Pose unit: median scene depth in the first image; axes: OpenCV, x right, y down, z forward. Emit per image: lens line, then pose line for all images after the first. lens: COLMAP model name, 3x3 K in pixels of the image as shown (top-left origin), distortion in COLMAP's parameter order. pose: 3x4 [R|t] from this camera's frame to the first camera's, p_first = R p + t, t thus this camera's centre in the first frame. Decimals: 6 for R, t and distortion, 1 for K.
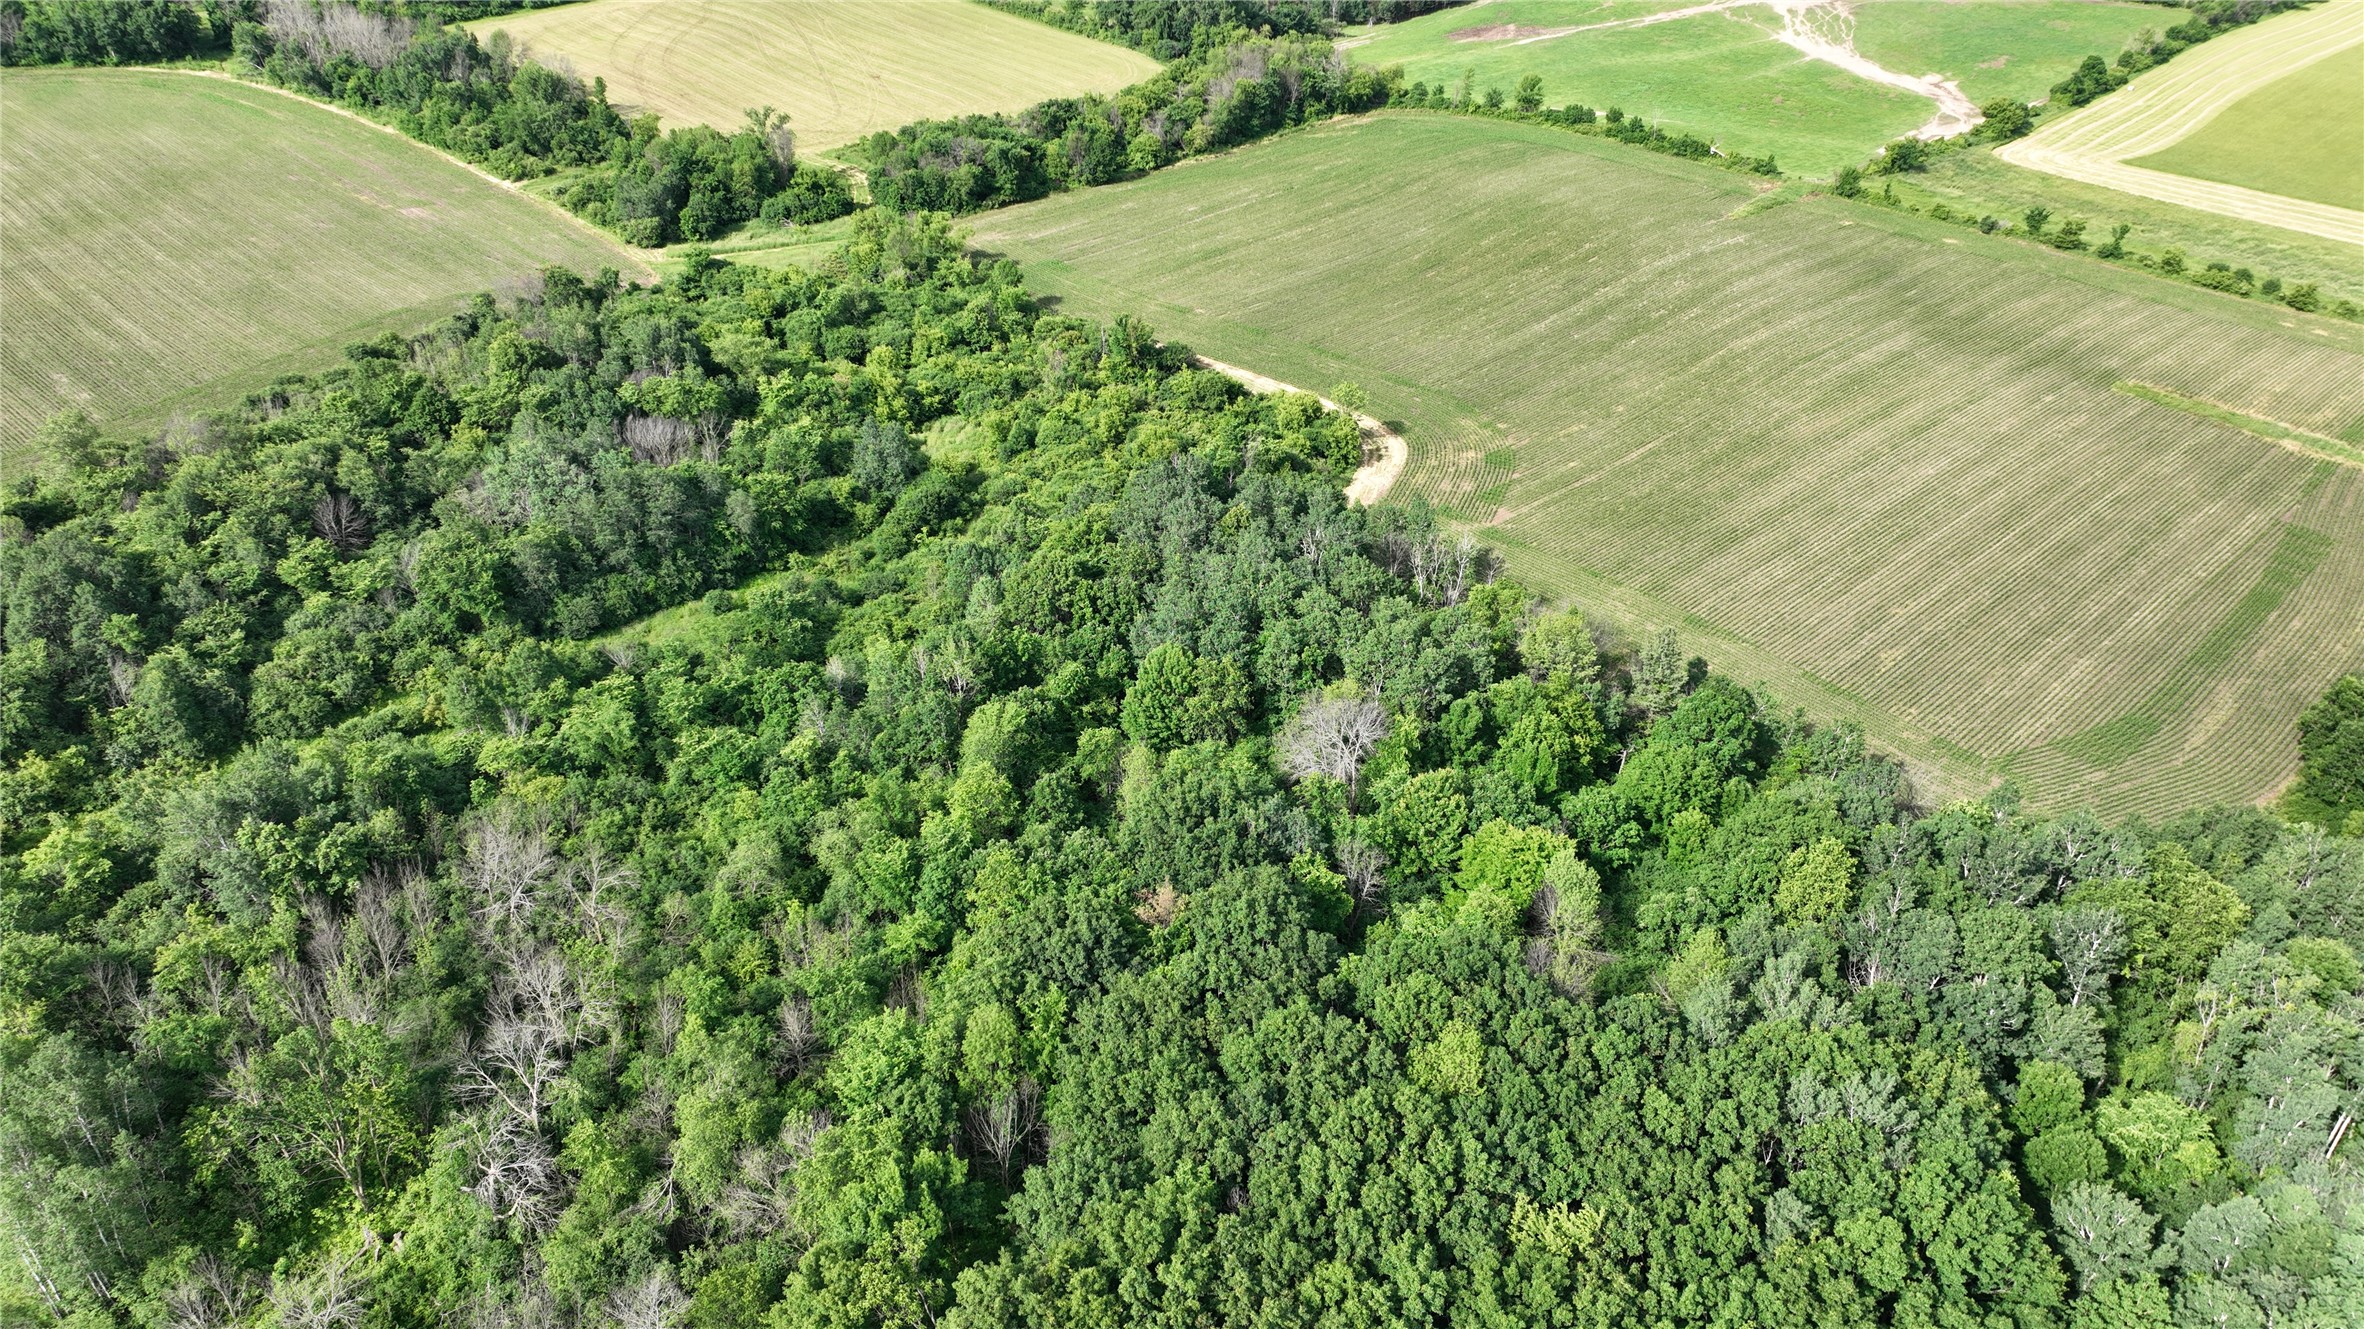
lens RADIAL K [[1671.2, 0, 1185.4], [0, 1671.2, 671.7], [0, 0, 1]] dist [-0.003030, 0.018409]
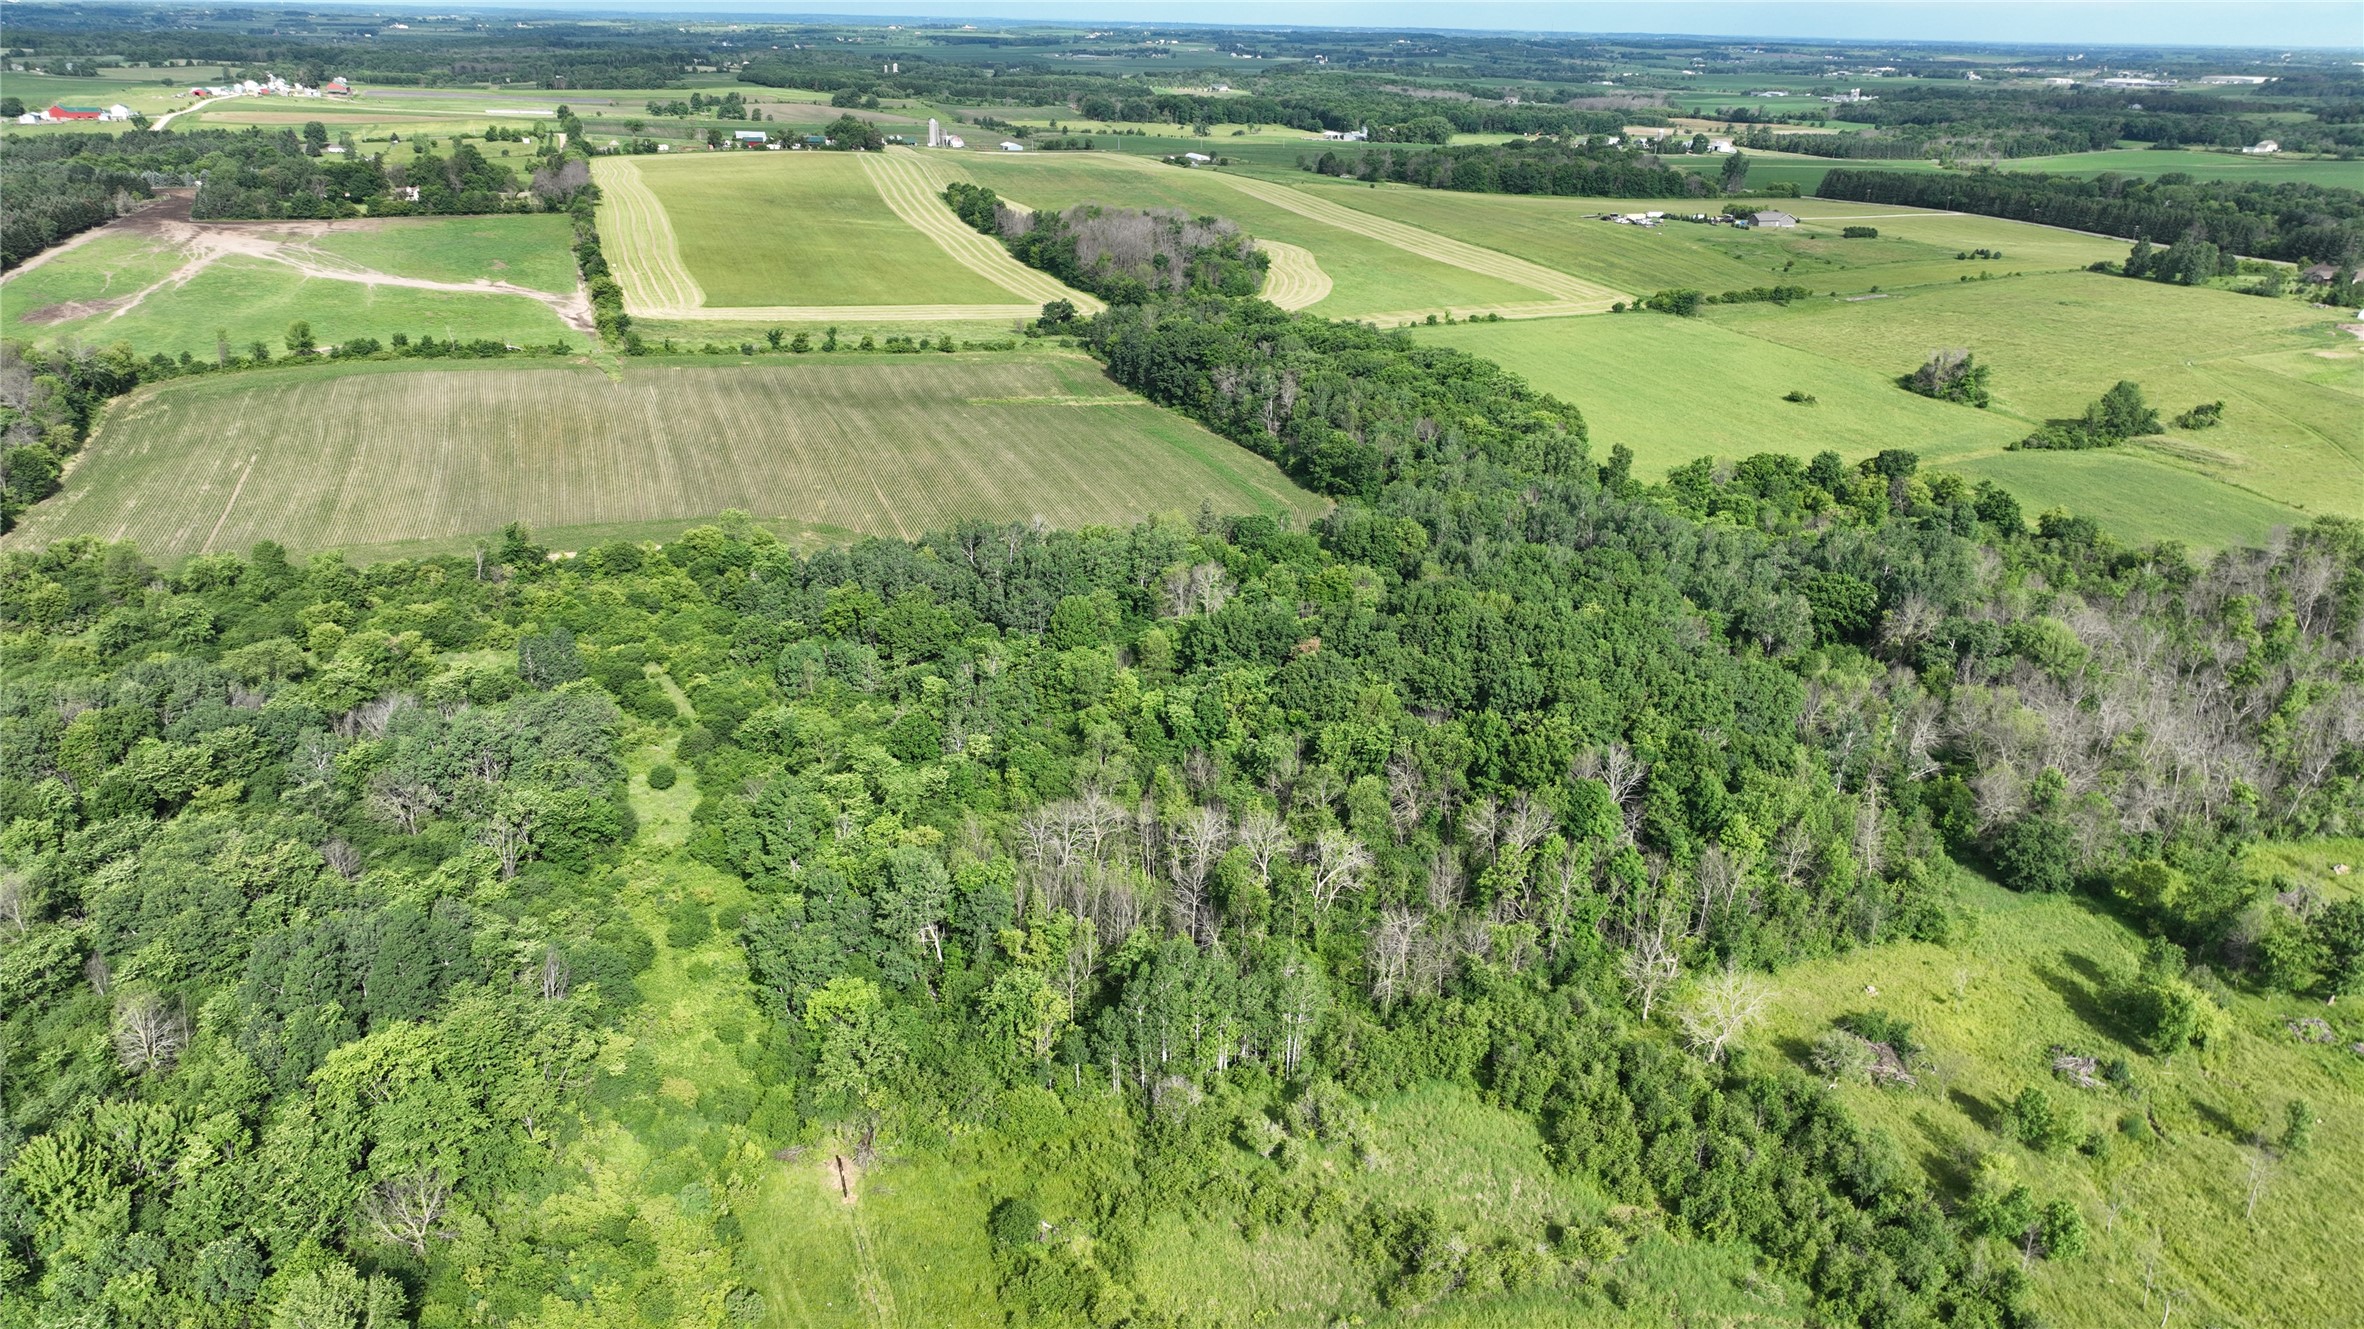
lens RADIAL K [[1655.8, 0, 1172.3], [0, 1655.8, 667.5], [0, 0, 1]] dist [-0.009806, 0.032424]
pose [[0.414675, -0.346178, 0.841549, -0.465376], [0.454345, 0.880050, 0.138135, -0.046366], [-0.788425, 0.325073, 0.522220, 0.062278]]
